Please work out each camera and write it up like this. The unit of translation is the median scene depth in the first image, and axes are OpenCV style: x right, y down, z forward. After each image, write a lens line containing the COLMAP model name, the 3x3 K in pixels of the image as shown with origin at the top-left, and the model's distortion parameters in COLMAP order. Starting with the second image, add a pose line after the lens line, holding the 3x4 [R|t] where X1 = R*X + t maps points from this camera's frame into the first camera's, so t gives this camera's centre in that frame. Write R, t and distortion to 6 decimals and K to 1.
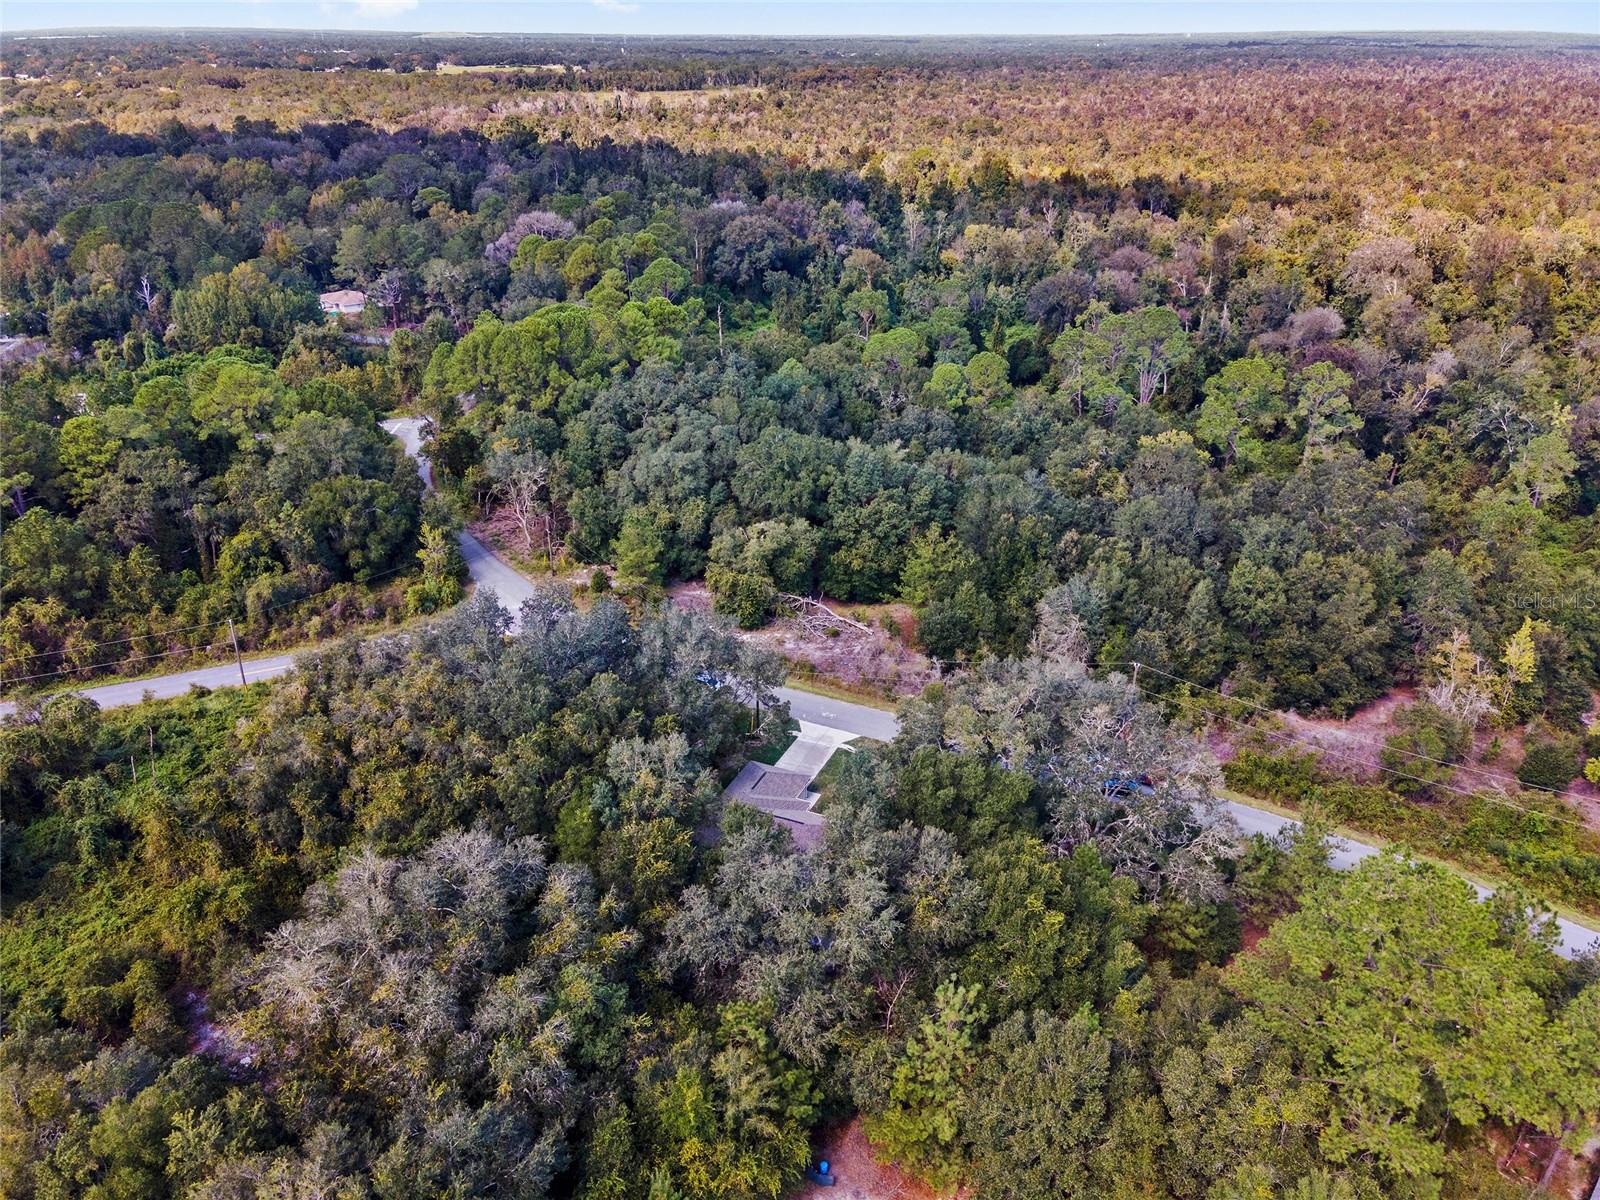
lens RADIAL K [[1173.0, 0, 799.3], [0, 1173.0, 607.5], [0, 0, 1]] dist [0.005562, 0.050130]
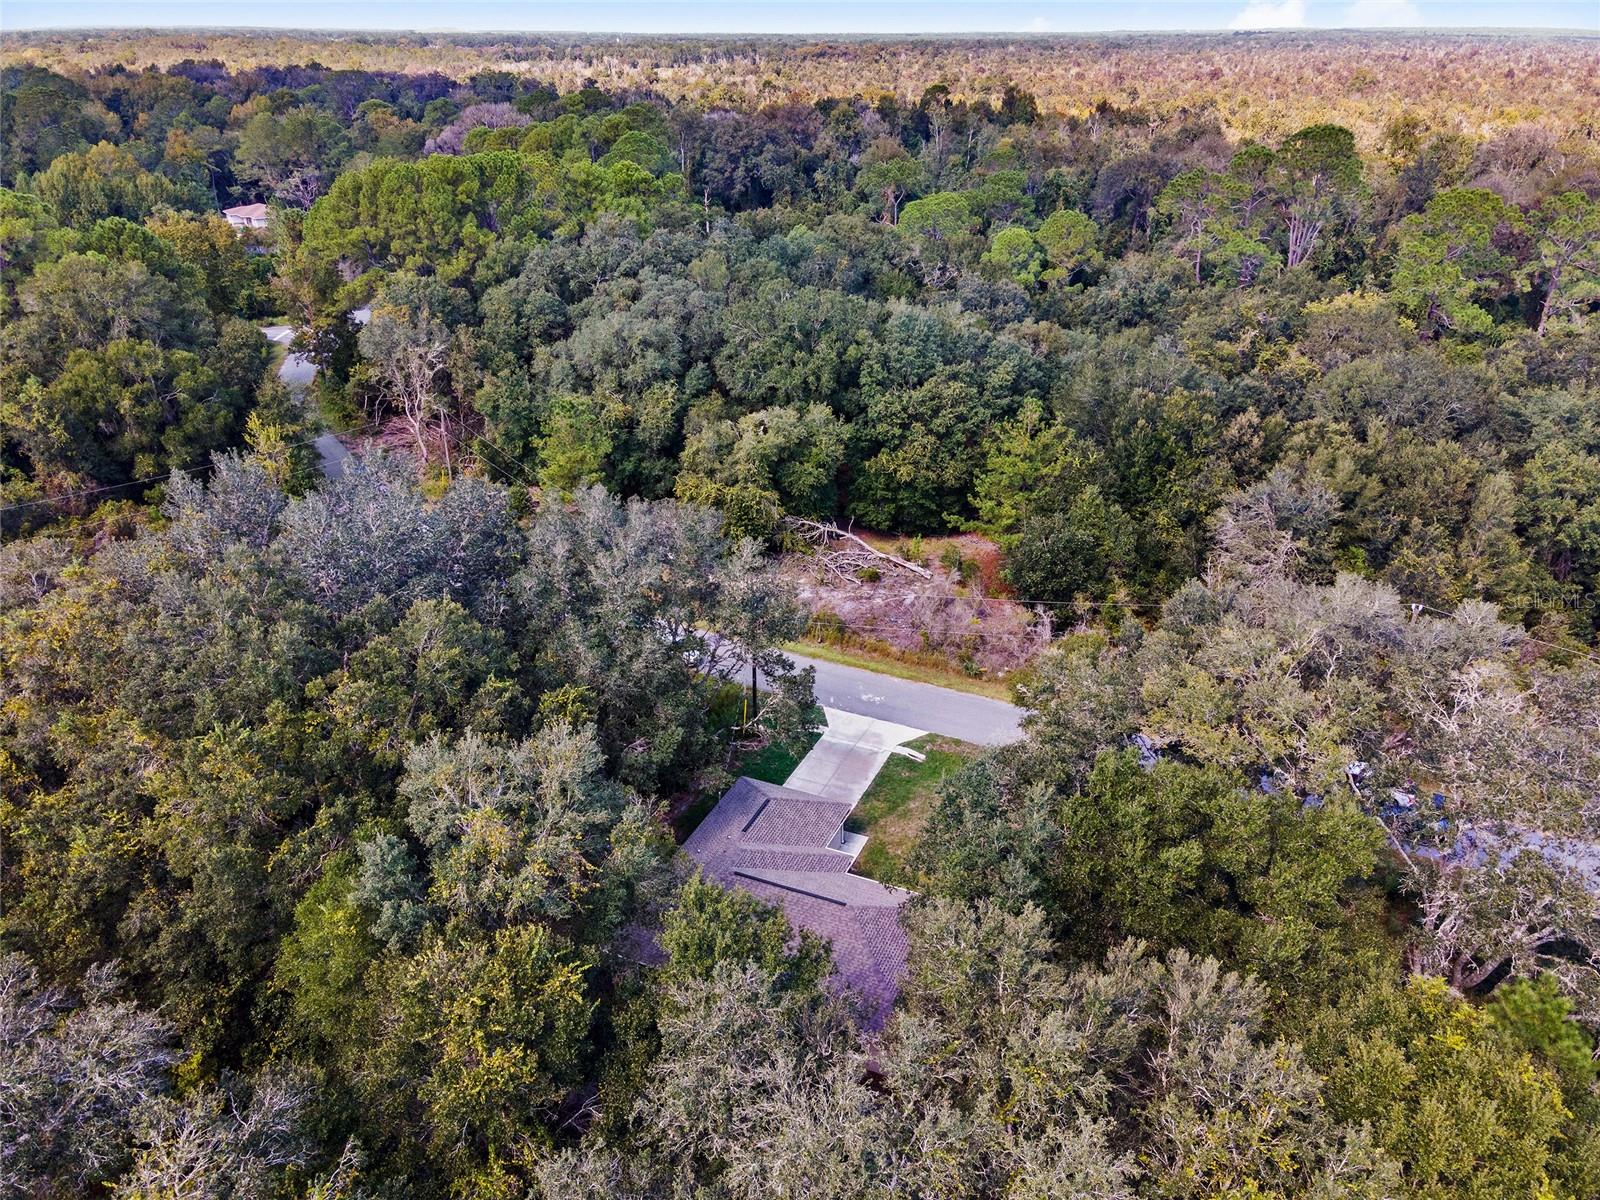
lens RADIAL K [[1173.0, 0, 799.3], [0, 1173.0, 607.5], [0, 0, 1]] dist [0.005562, 0.050130]
pose [[0.999998, -0.001590, 0.001193, -0.011259], [0.001593, 0.999996, -0.002464, 0.039665], [-0.001189, 0.002466, 0.999996, 0.339053]]
